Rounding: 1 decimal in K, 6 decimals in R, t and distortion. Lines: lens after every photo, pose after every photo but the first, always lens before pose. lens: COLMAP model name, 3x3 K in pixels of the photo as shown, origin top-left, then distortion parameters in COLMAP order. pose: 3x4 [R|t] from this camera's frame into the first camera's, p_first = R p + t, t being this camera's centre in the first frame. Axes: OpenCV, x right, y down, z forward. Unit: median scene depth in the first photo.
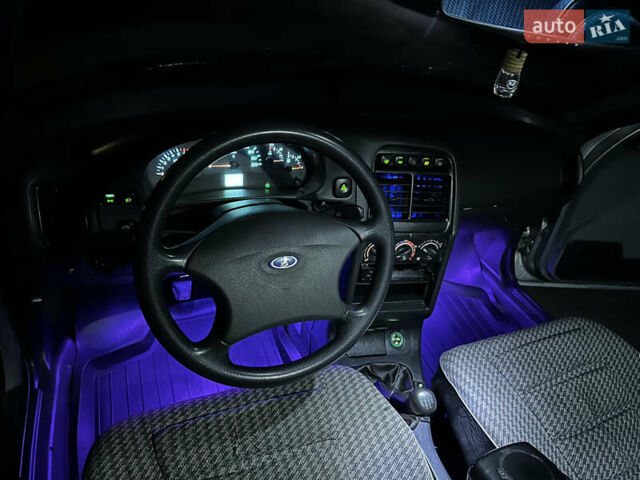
lens RADIAL K [[448.9, 0, 328.4], [0, 448.9, 240.4], [0, 0, 1]] dist [0.105586, -0.179109]
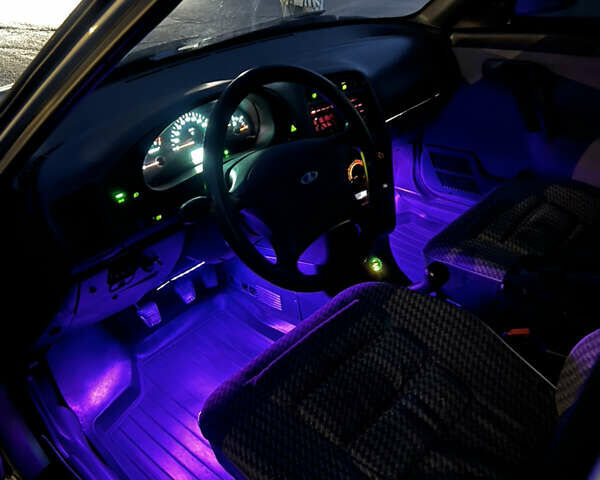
lens RADIAL K [[589.7, 0, 303.3], [0, 589.7, 241.7], [0, 0, 1]] dist [0.089264, -0.174956]
pose [[0.882870, -0.391075, 0.260001, -0.414595], [0.406586, 0.913590, -0.006465, 0.147571], [-0.235006, 0.111420, 0.965587, -0.334745]]
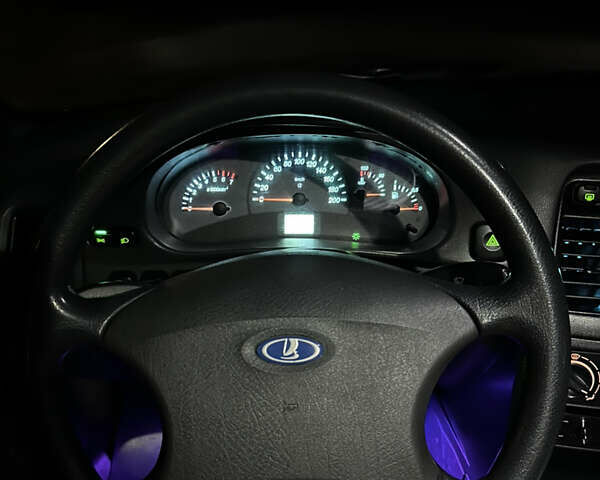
lens RADIAL K [[581.9, 0, 300.0], [0, 581.9, 240.0], [0, 0, 1]] dist [0.221110, -0.549078]
pose [[0.899274, 0.018249, -0.437004, 0.133880], [-0.112604, 0.975110, -0.190998, 0.037698], [0.422642, 0.220968, 0.878947, 0.297613]]
